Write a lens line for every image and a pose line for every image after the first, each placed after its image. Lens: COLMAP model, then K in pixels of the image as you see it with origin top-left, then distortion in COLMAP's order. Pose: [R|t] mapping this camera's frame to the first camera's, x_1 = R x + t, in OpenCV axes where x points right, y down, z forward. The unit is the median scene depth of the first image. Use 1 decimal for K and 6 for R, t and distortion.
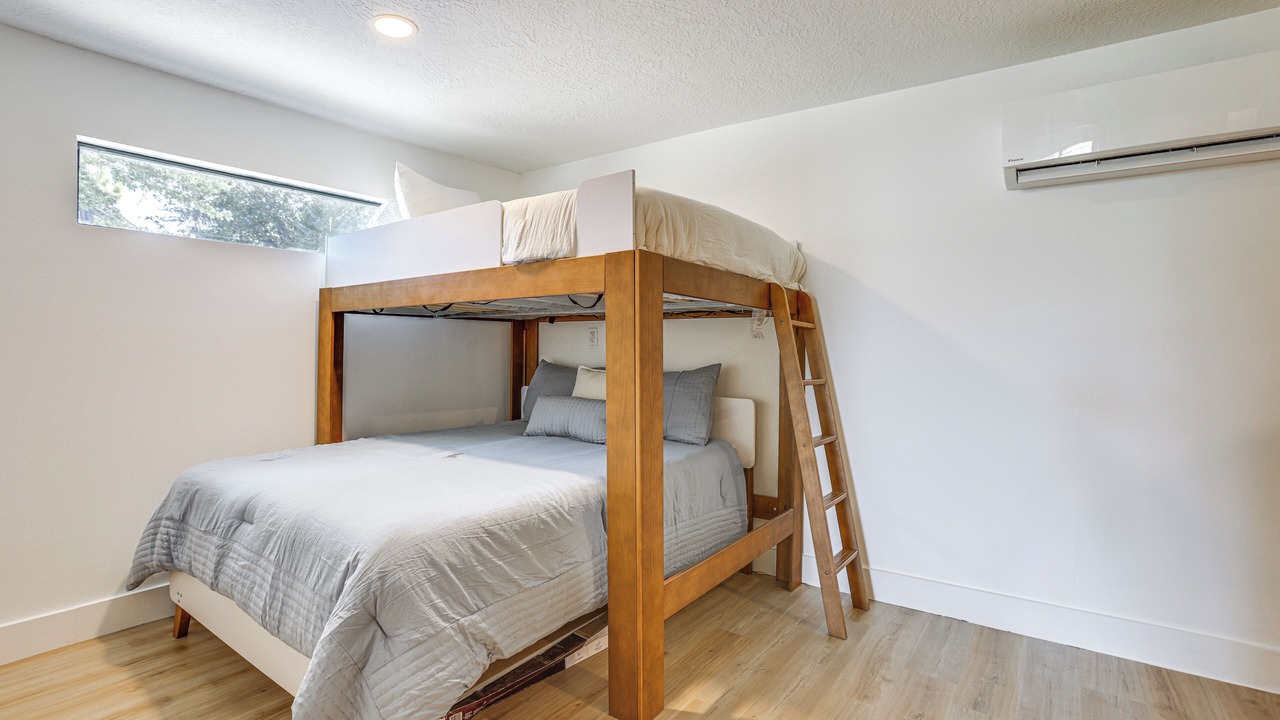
lens RADIAL K [[586.4, 0, 636.6], [0, 586.4, 359.6], [0, 0, 1]] dist [-0.045765, 0.004082]
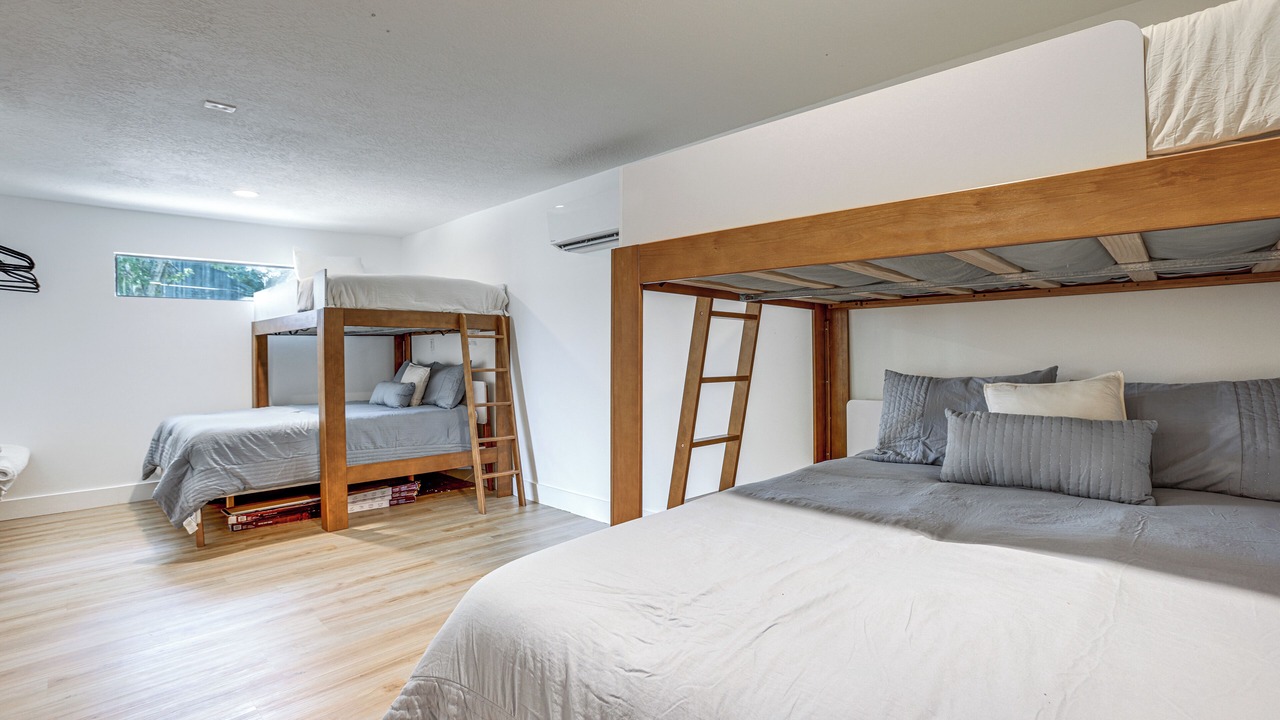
lens RADIAL K [[586.4, 0, 652.1], [0, 586.4, 354.1], [0, 0, 1]] dist [-0.045765, 0.004082]
pose [[0.989799, -0.017925, -0.141338, 1.439554], [0.016459, 0.999798, -0.011538, 0.028868], [0.141516, 0.009094, 0.989894, -0.893810]]
